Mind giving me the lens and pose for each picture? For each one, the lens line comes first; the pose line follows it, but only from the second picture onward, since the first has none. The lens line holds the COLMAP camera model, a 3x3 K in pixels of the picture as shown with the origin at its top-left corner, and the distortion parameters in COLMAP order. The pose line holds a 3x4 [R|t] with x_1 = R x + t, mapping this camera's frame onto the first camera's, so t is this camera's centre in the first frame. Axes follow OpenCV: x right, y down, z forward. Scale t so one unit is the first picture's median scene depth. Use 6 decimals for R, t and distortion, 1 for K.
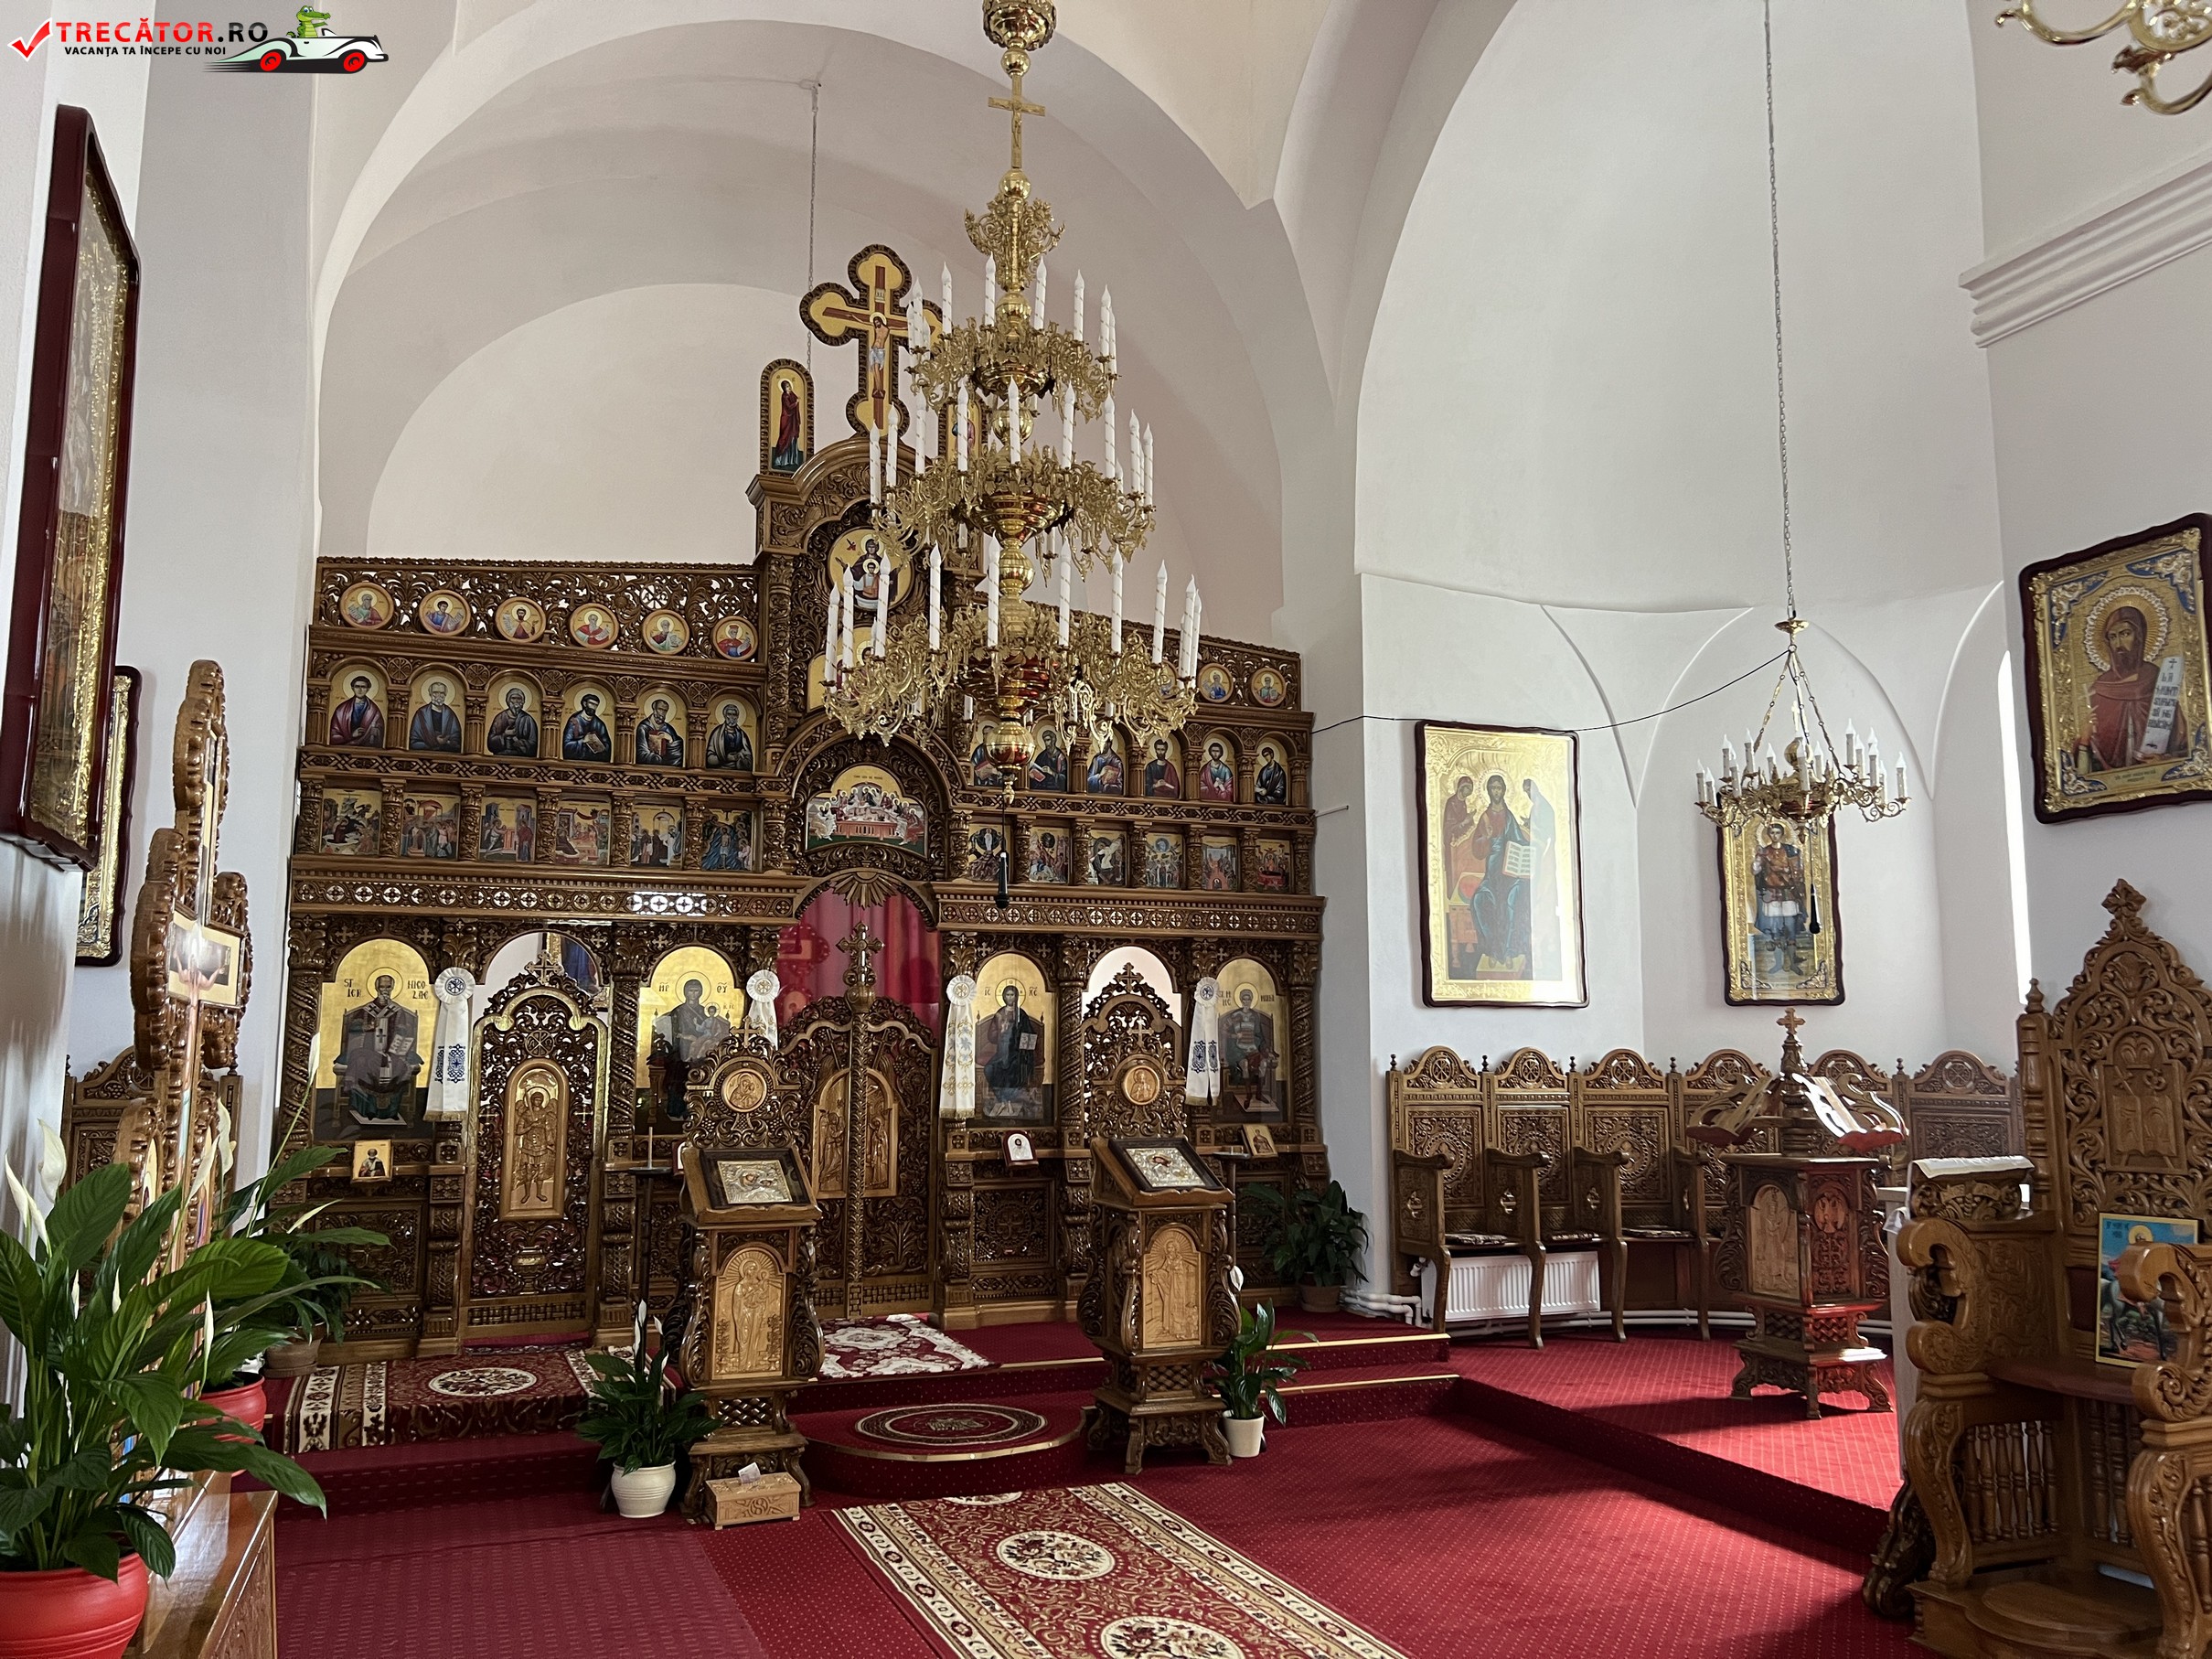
lens RADIAL K [[1668.2, 0, 1116.2], [0, 1668.2, 822.4], [0, 0, 1]] dist [0.039318, -0.038961]
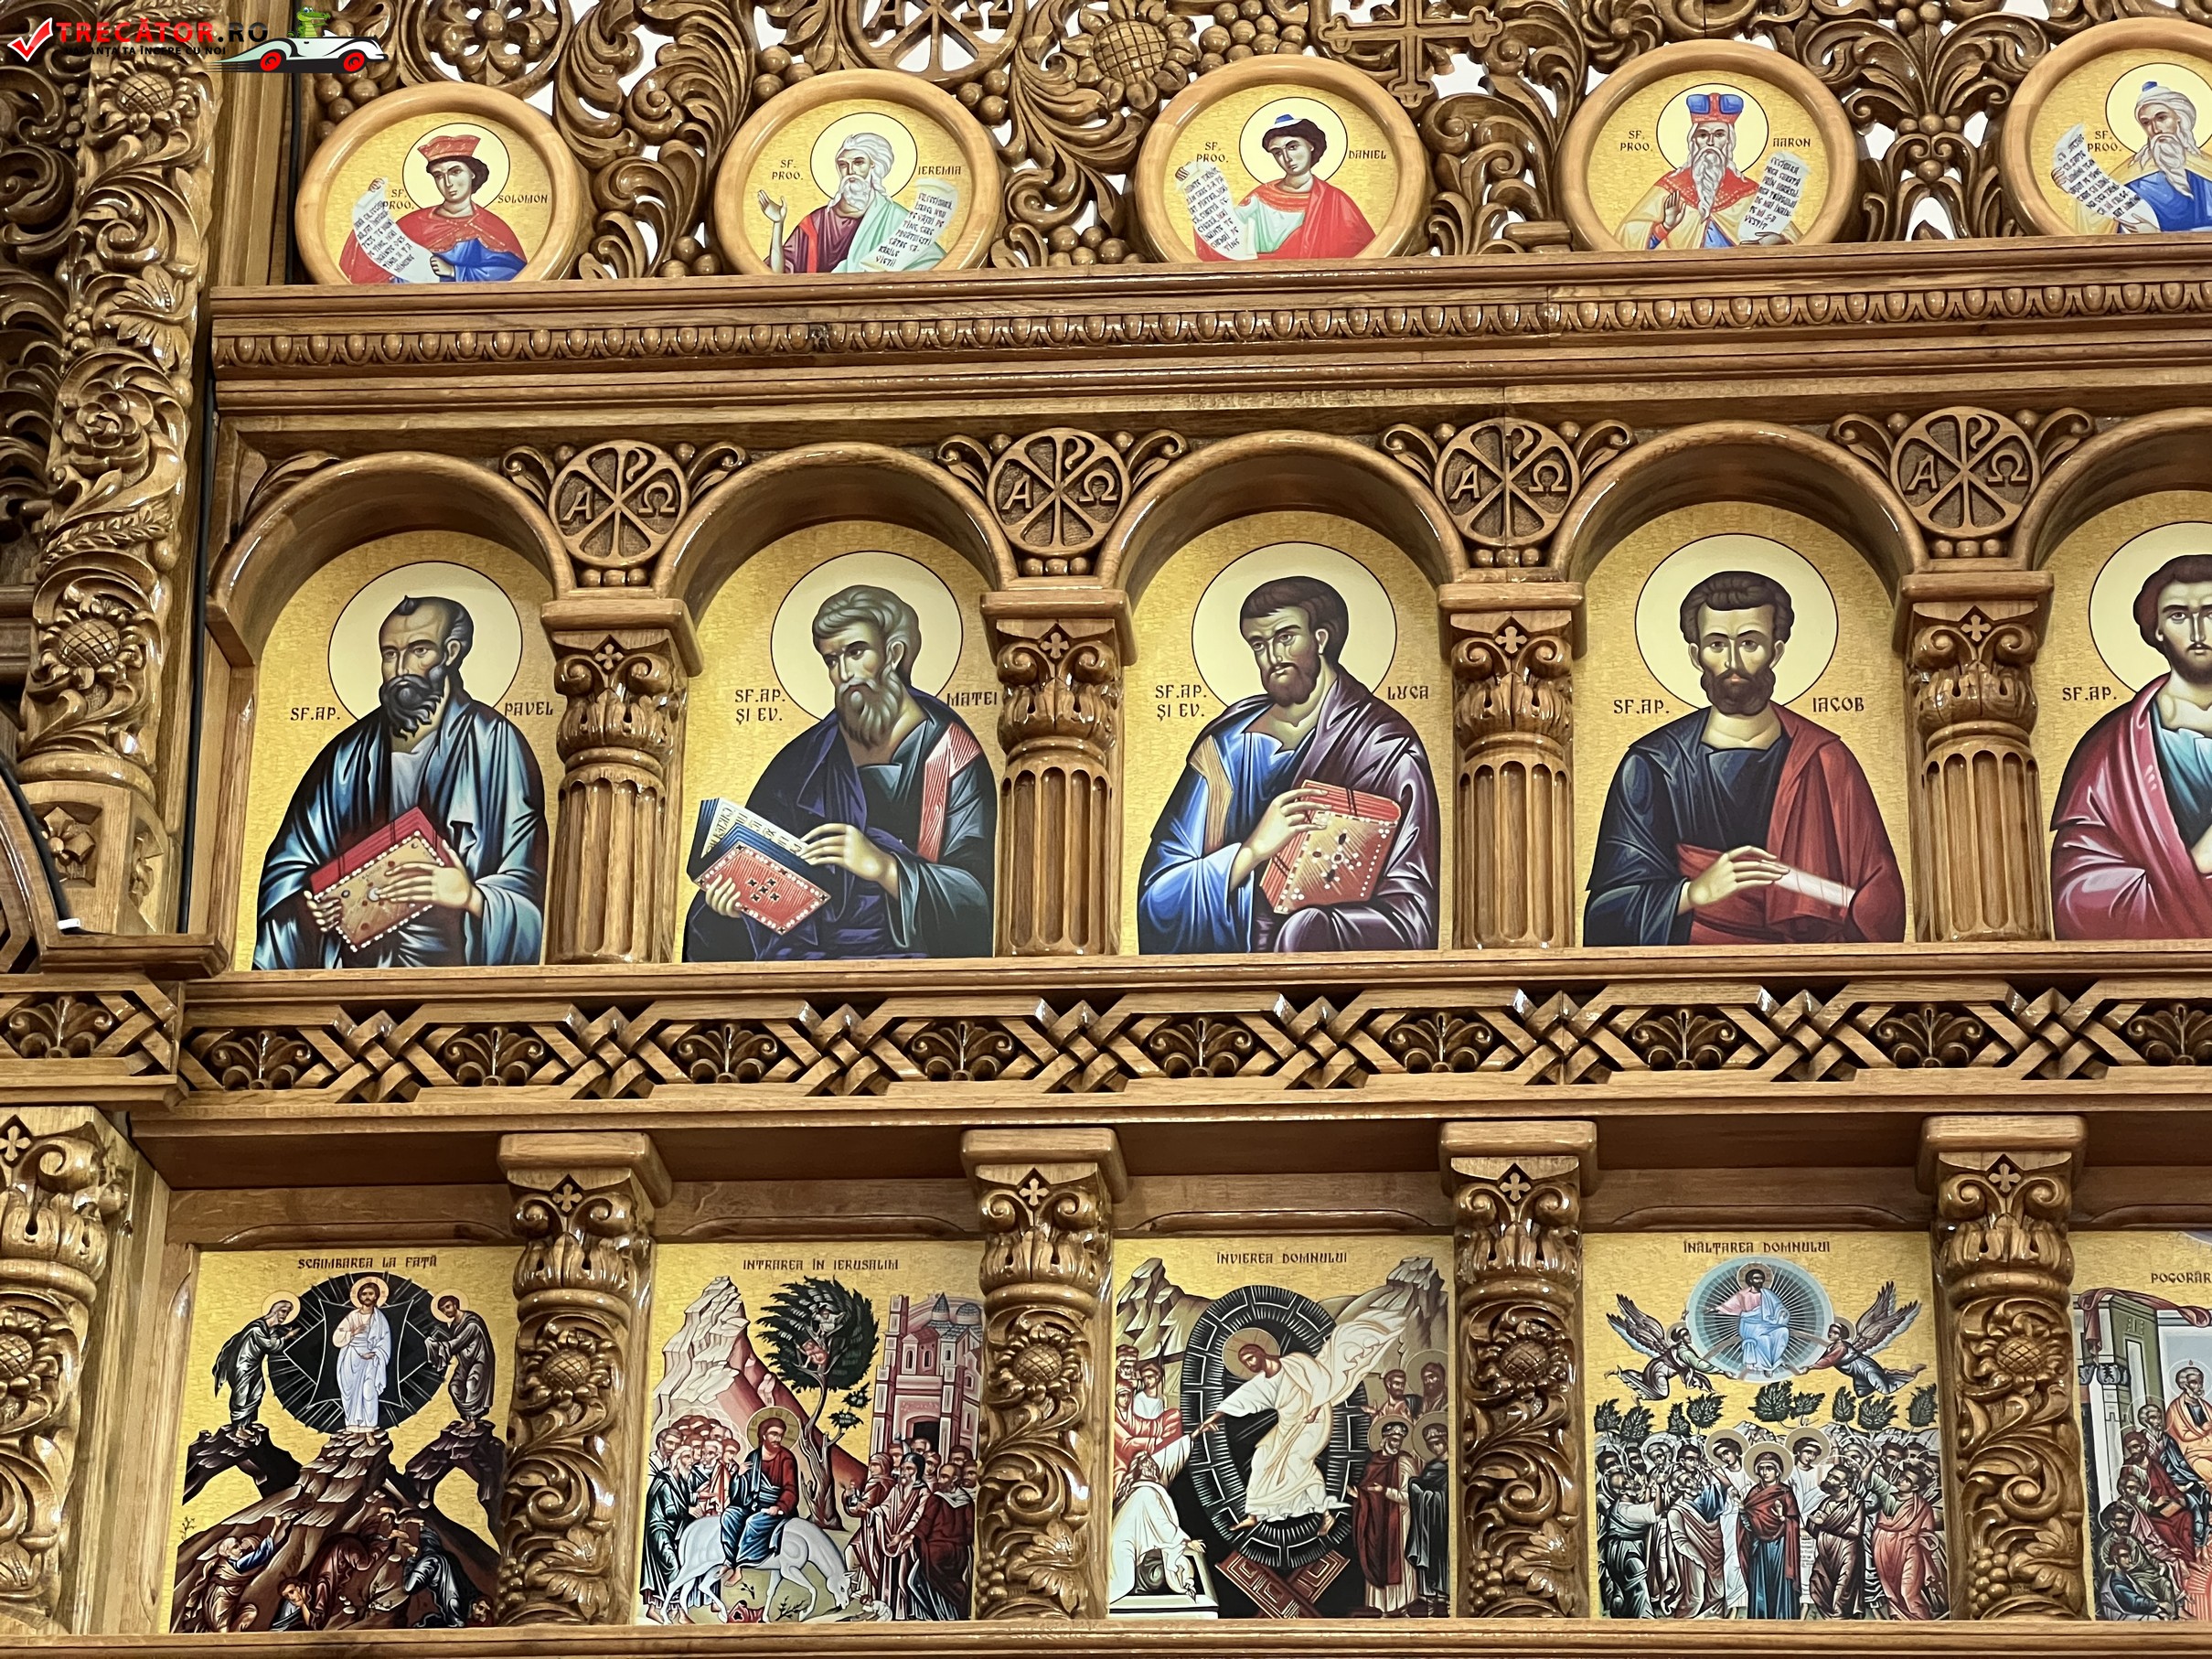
lens RADIAL K [[4938.4, 0, 1109.5], [0, 4938.4, 816.2], [0, 0, 1]] dist [0.188833, 0.000000]
pose [[0.885635, -0.165896, -0.433738, 0.166761], [0.043603, 0.959593, -0.277993, 0.086224], [0.462330, 0.227288, 0.857083, 0.685178]]
